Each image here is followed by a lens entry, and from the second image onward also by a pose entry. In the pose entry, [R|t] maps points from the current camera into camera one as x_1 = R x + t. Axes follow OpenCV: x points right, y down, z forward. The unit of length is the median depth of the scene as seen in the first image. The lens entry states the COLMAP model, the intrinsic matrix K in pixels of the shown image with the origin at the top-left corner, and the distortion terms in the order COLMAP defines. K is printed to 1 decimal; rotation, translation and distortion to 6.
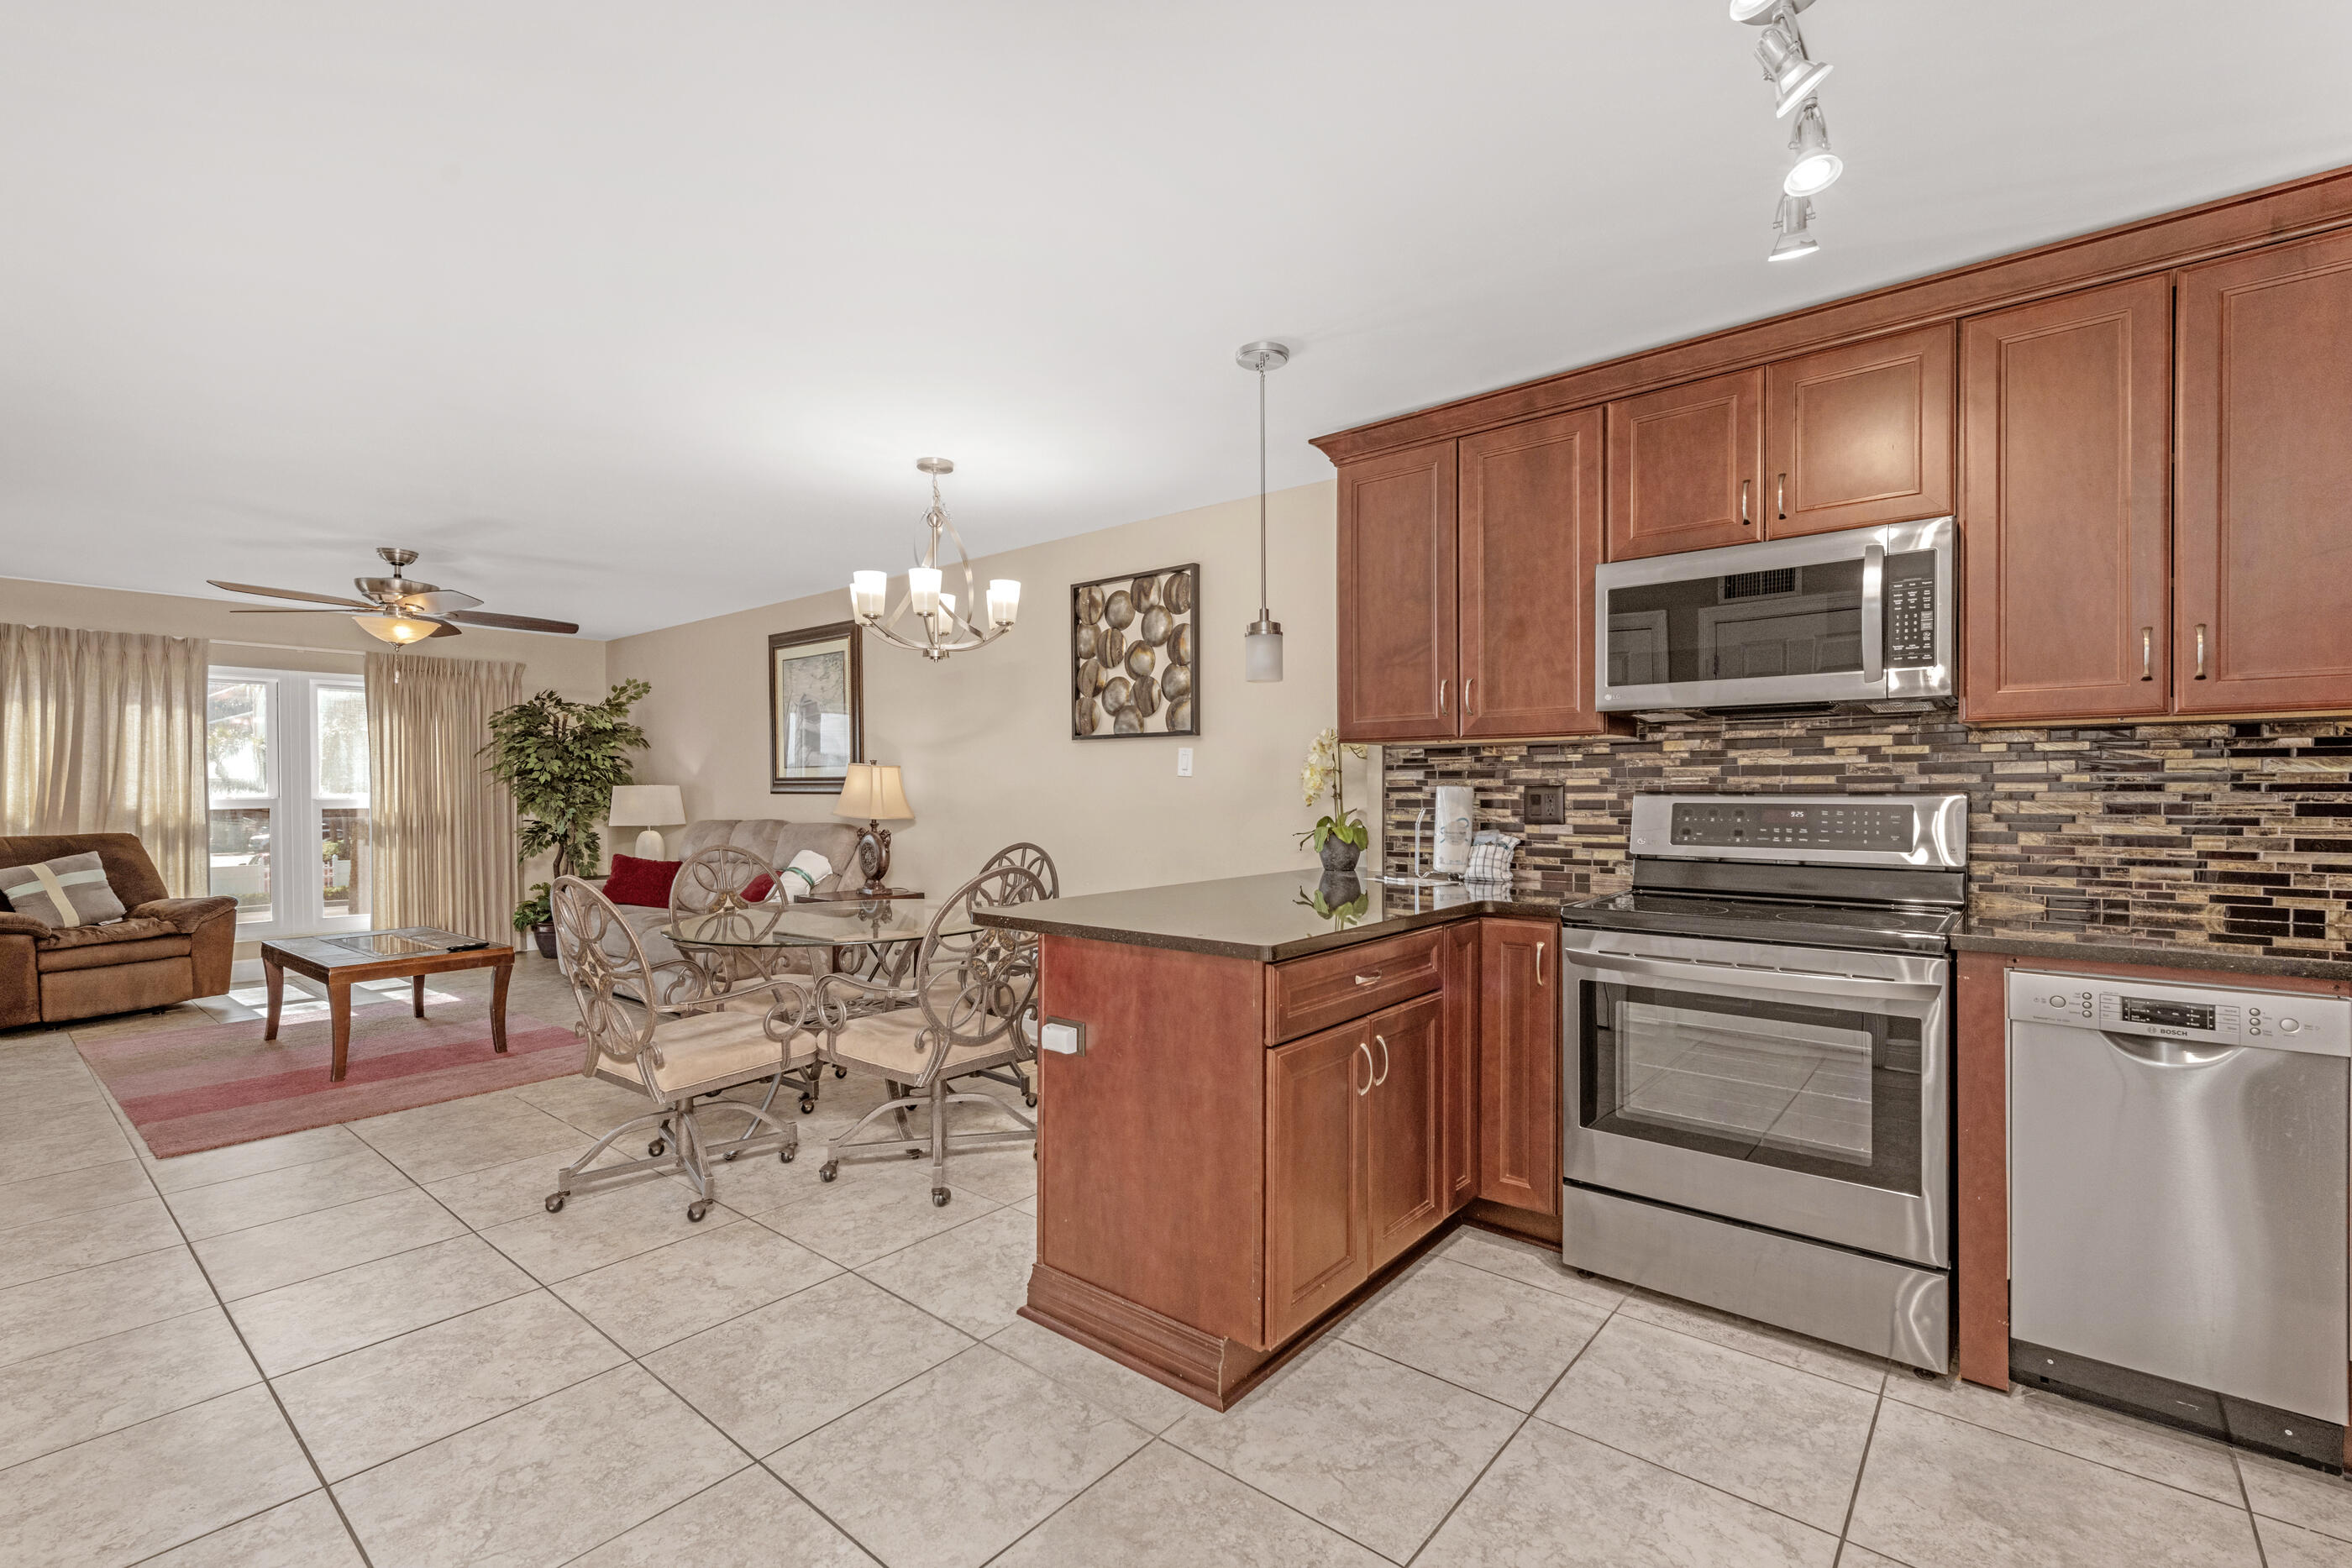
lens RADIAL K [[1017.9, 0, 1176.0], [0, 1017.9, 784.0], [0, 0, 1]] dist [0.001339, 0.000248]
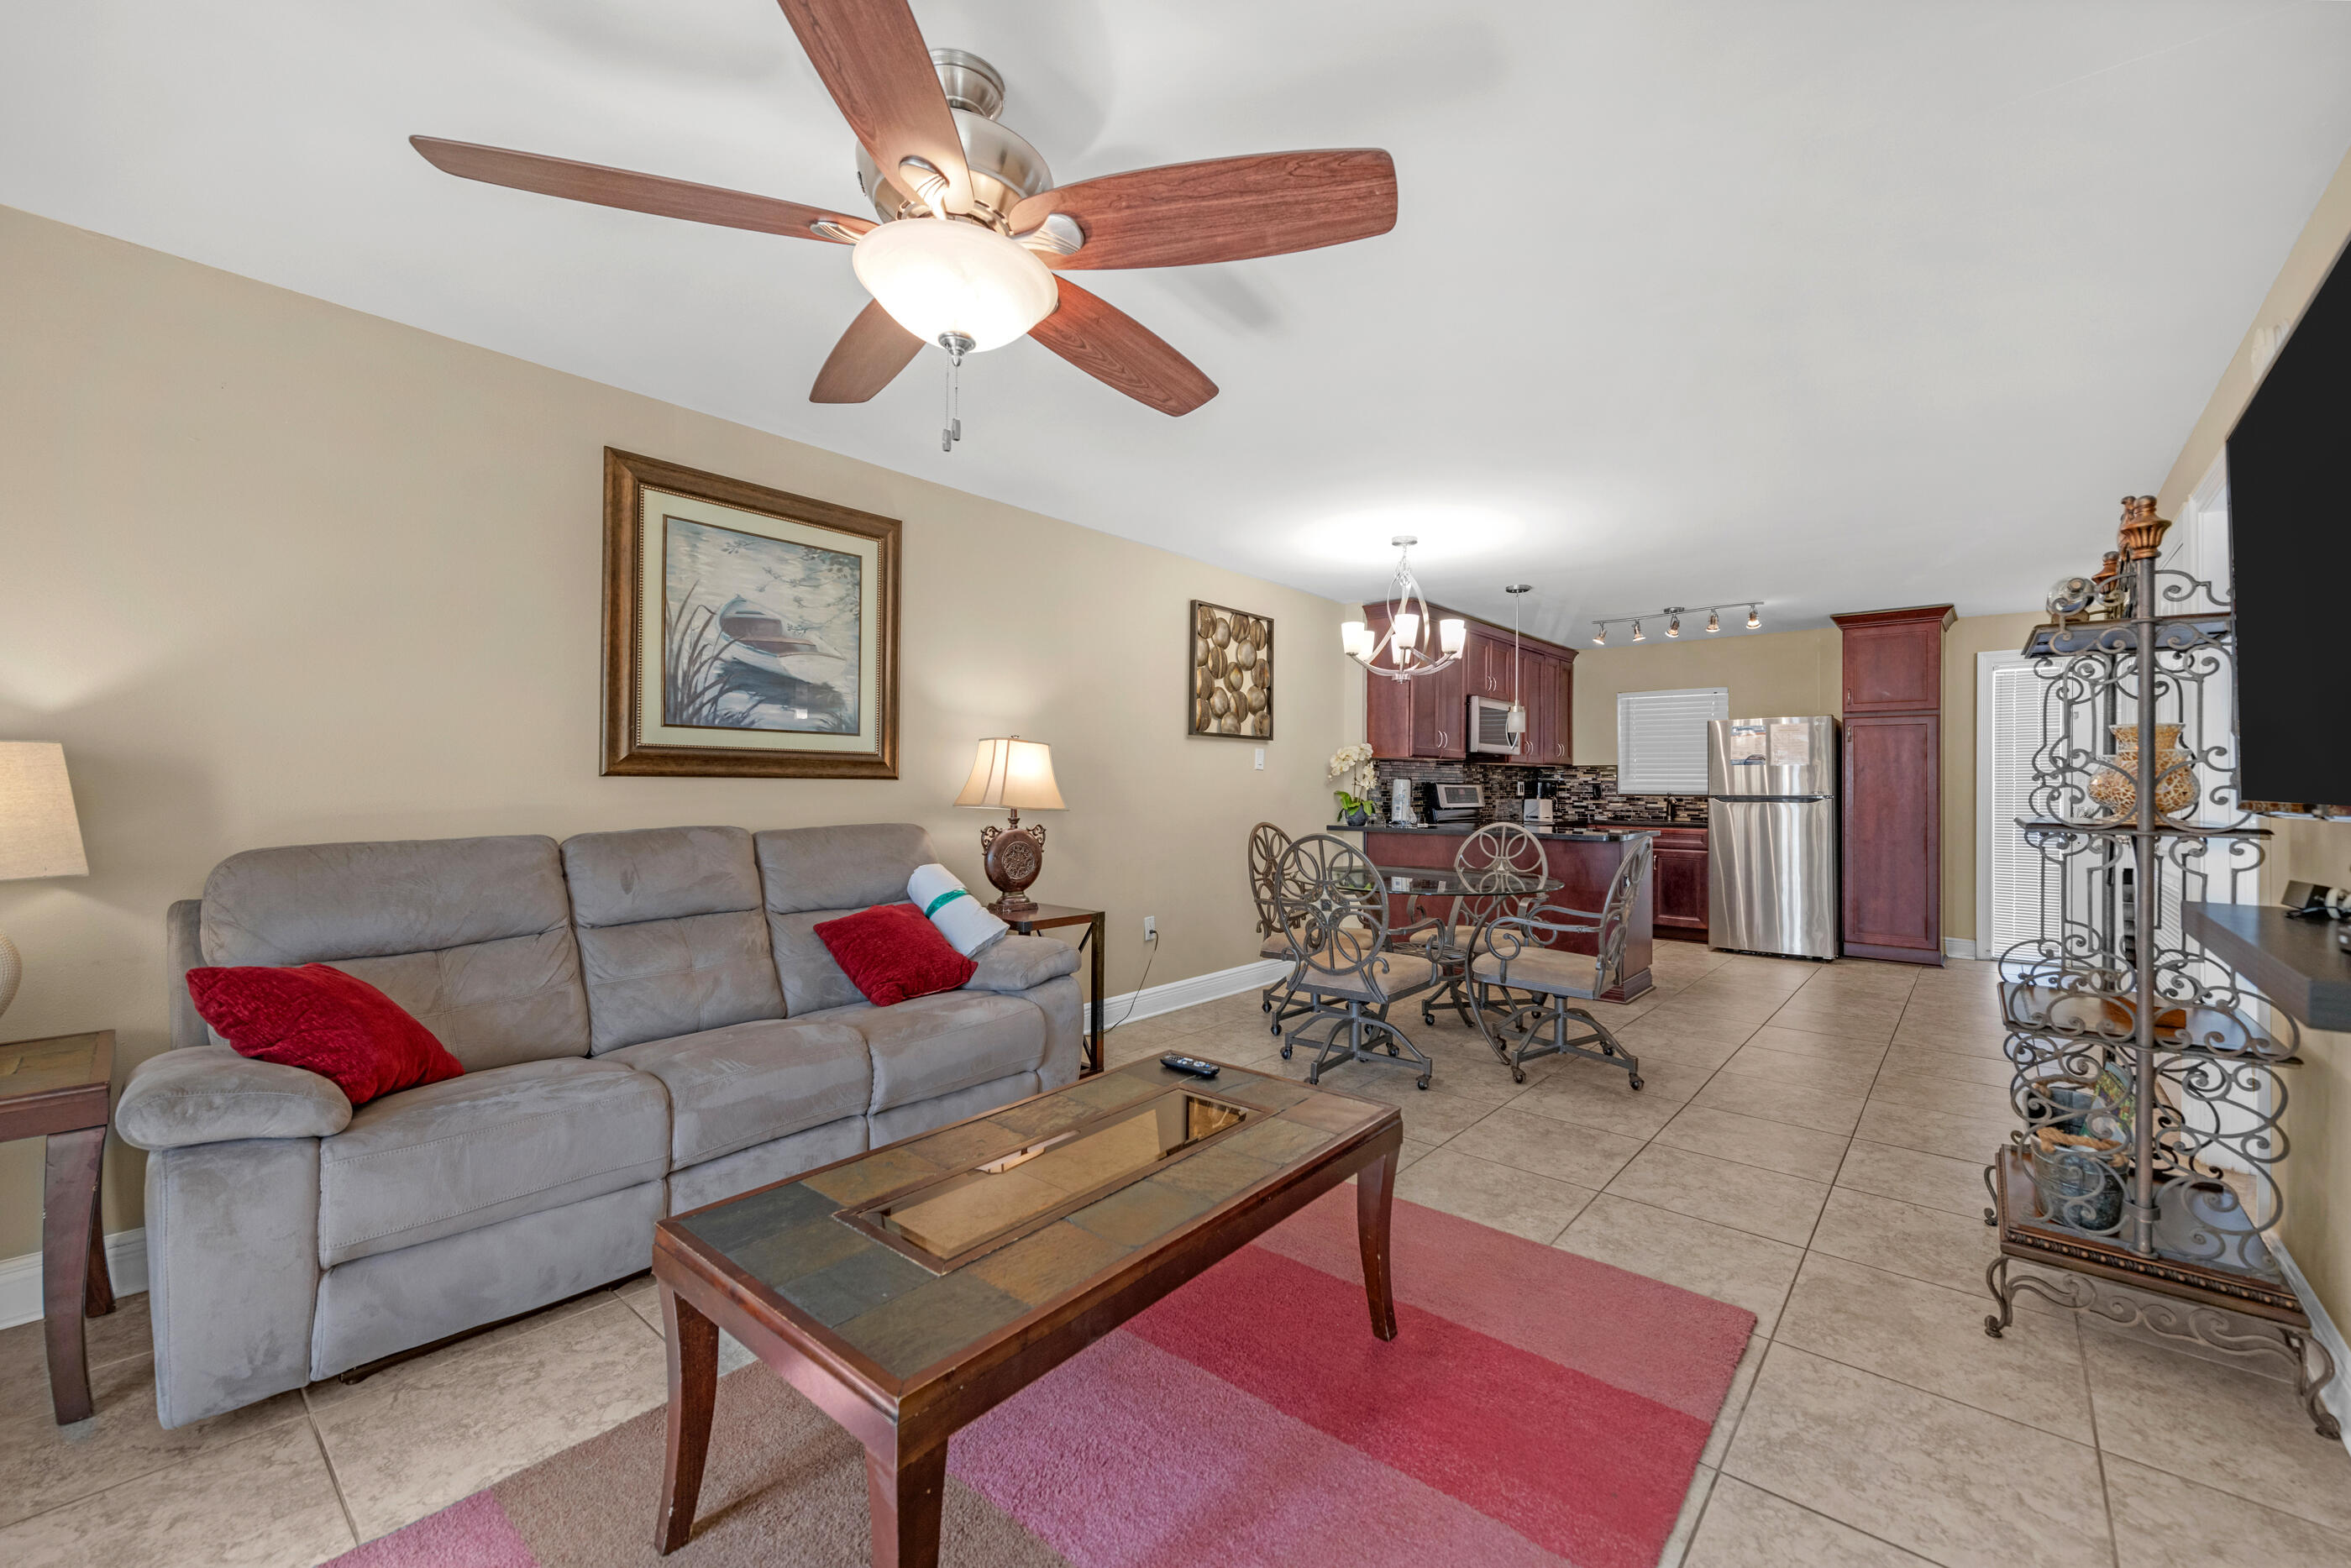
lens RADIAL K [[975.2, 0, 1175.5], [0, 975.2, 784.0], [0, 0, 1]] dist [0.000645, 0.000020]
pose [[0.005510, -0.000693, 0.999985, -1.329532], [-0.016565, 0.999862, 0.000784, 0.013686], [-0.999848, -0.016569, 0.005498, 1.119886]]
